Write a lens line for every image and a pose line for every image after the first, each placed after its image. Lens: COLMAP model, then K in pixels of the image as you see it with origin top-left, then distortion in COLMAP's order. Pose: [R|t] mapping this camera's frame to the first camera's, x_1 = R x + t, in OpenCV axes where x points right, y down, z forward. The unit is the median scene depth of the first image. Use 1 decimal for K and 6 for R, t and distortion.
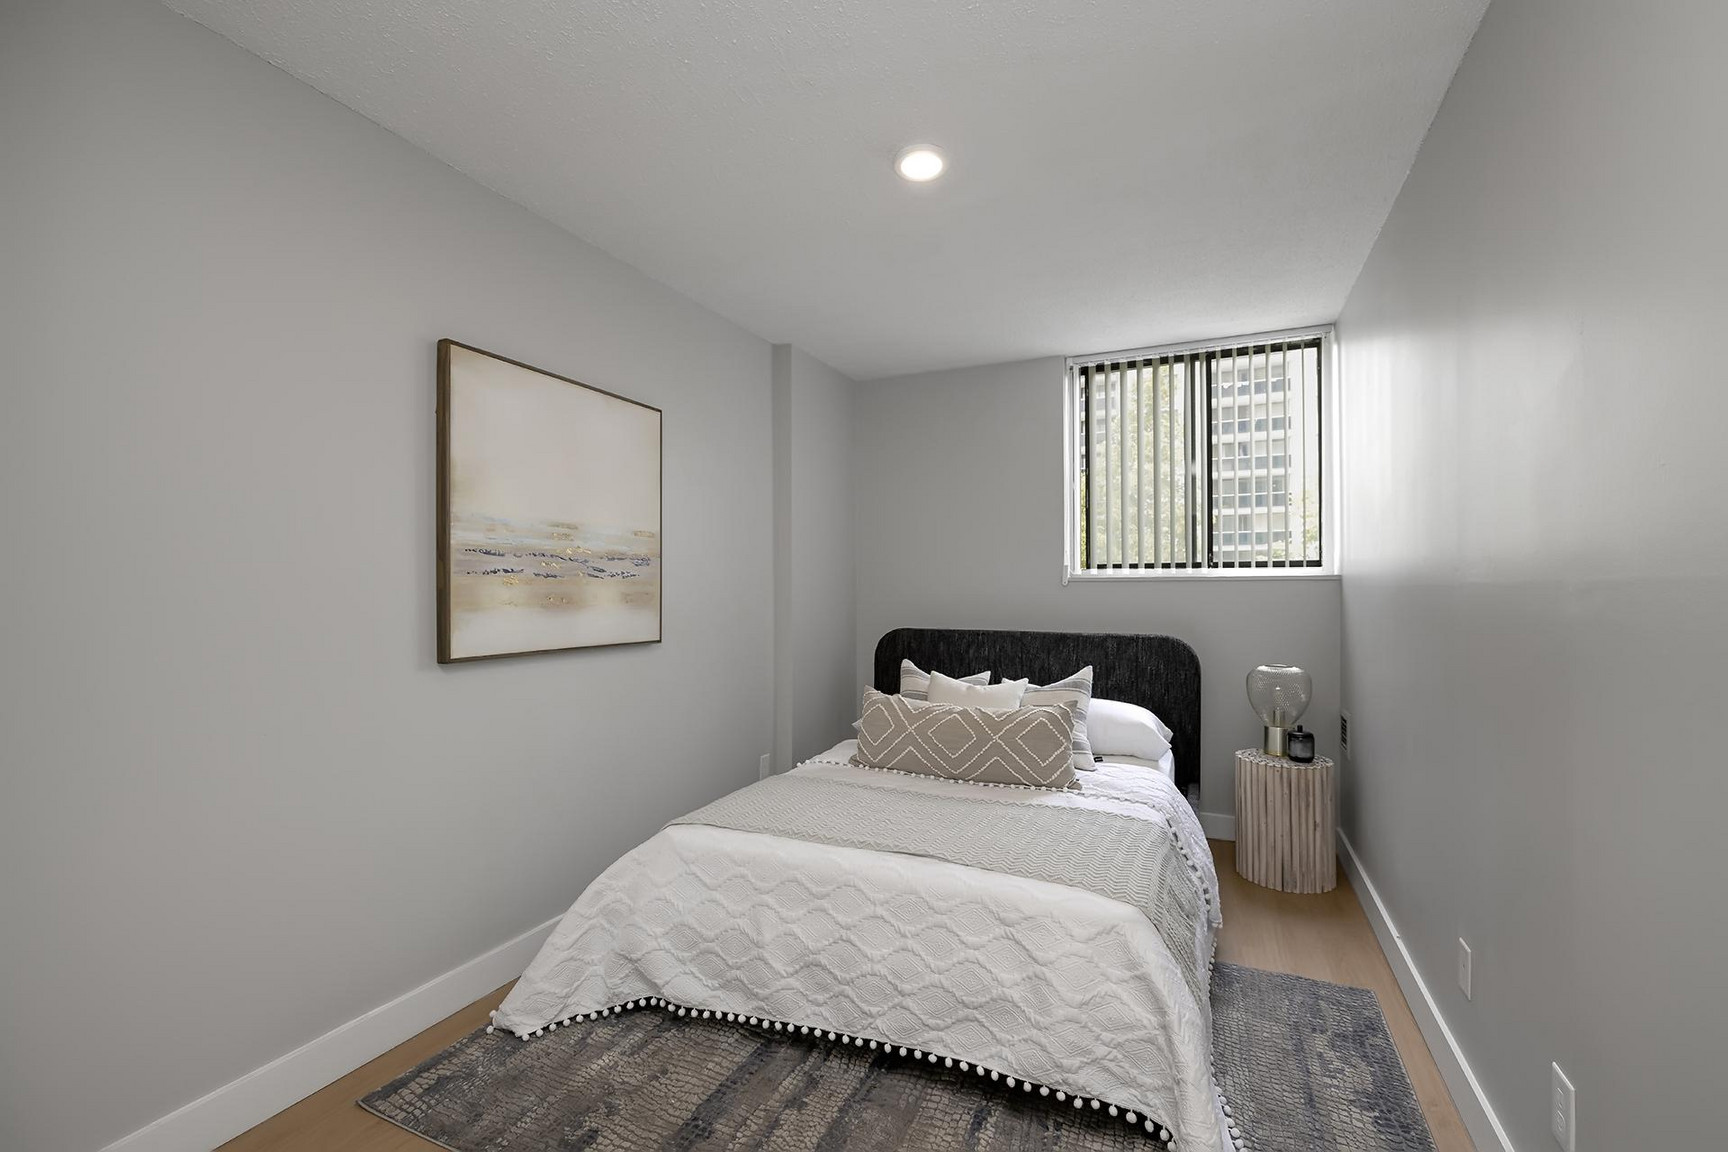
lens RADIAL K [[746.8, 0, 871.5], [0, 746.8, 569.6], [0, 0, 1]] dist [-0.000302, 0.000096]
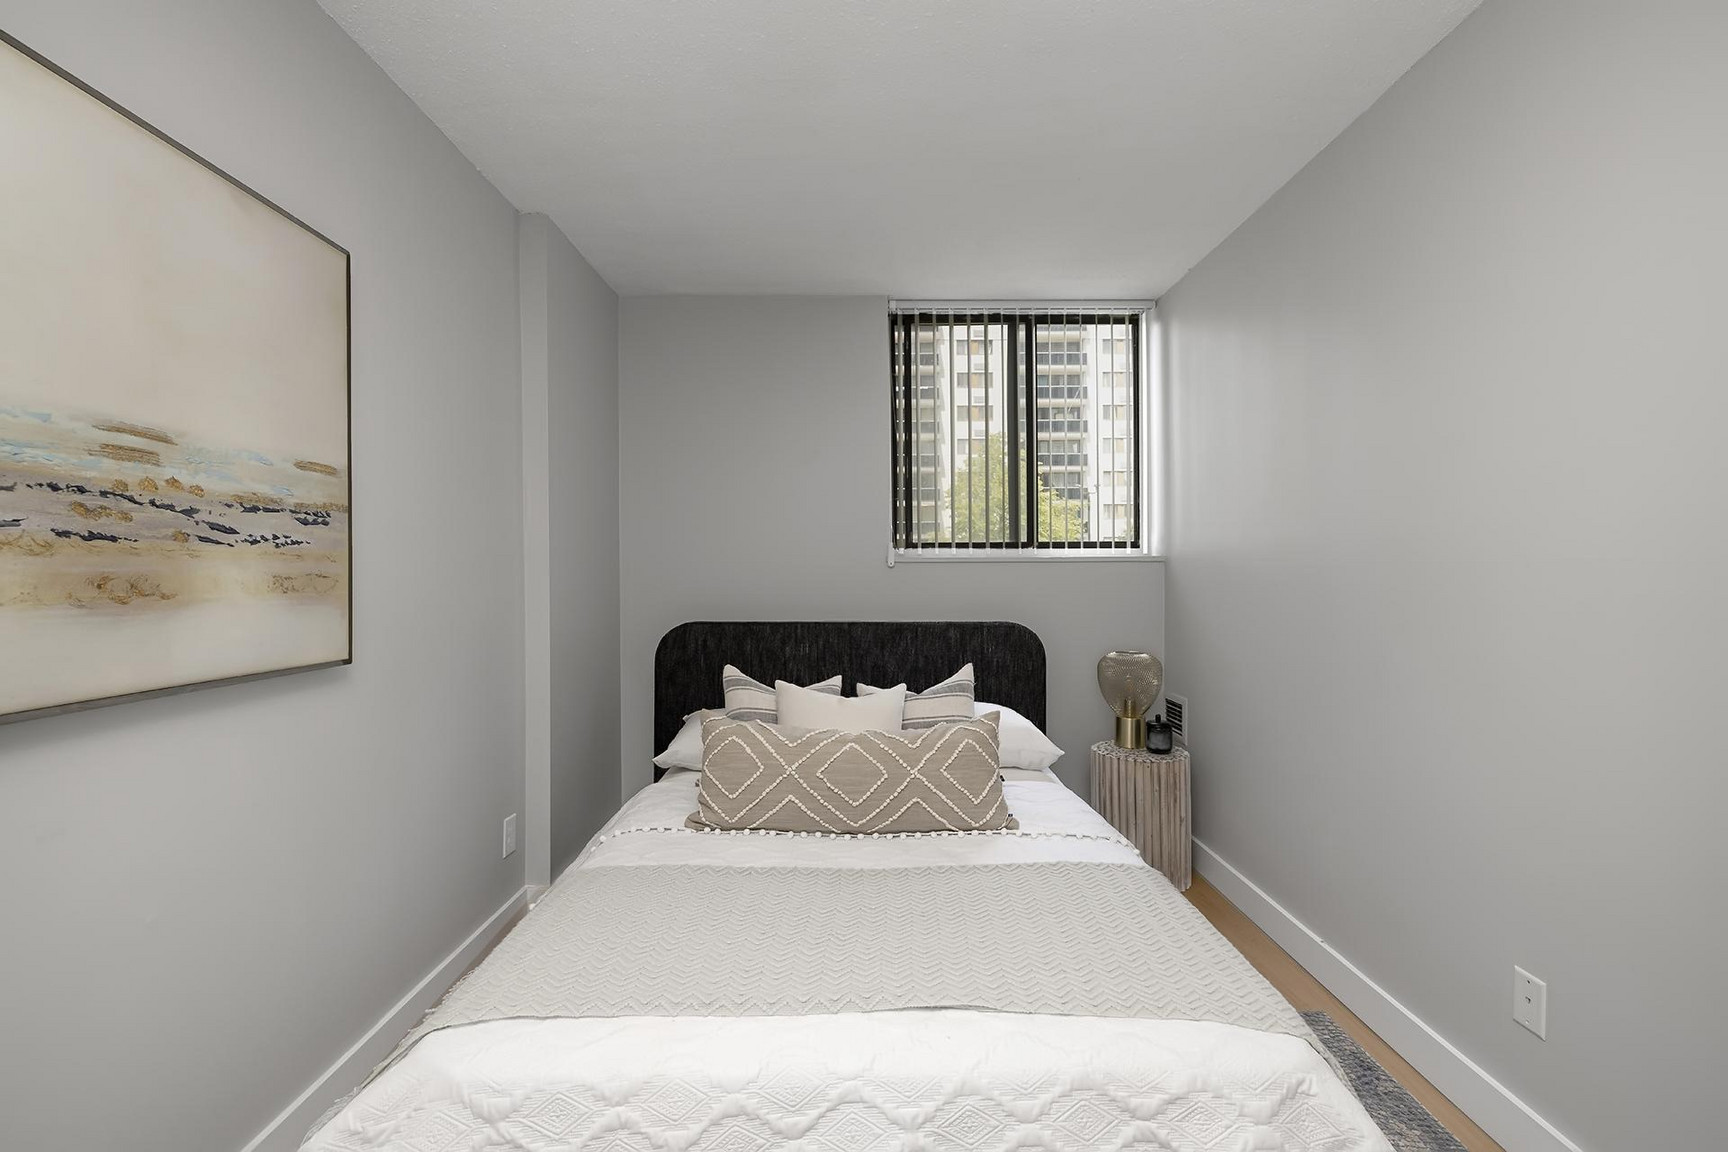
lens RADIAL K [[746.8, 0, 871.5], [0, 746.8, 569.6], [0, 0, 1]] dist [-0.000302, 0.000096]
pose [[0.909355, 0.001403, 0.416019, -0.158939], [-0.009867, 0.999786, 0.018197, 0.012962], [-0.415904, -0.020652, 0.909174, 0.322644]]
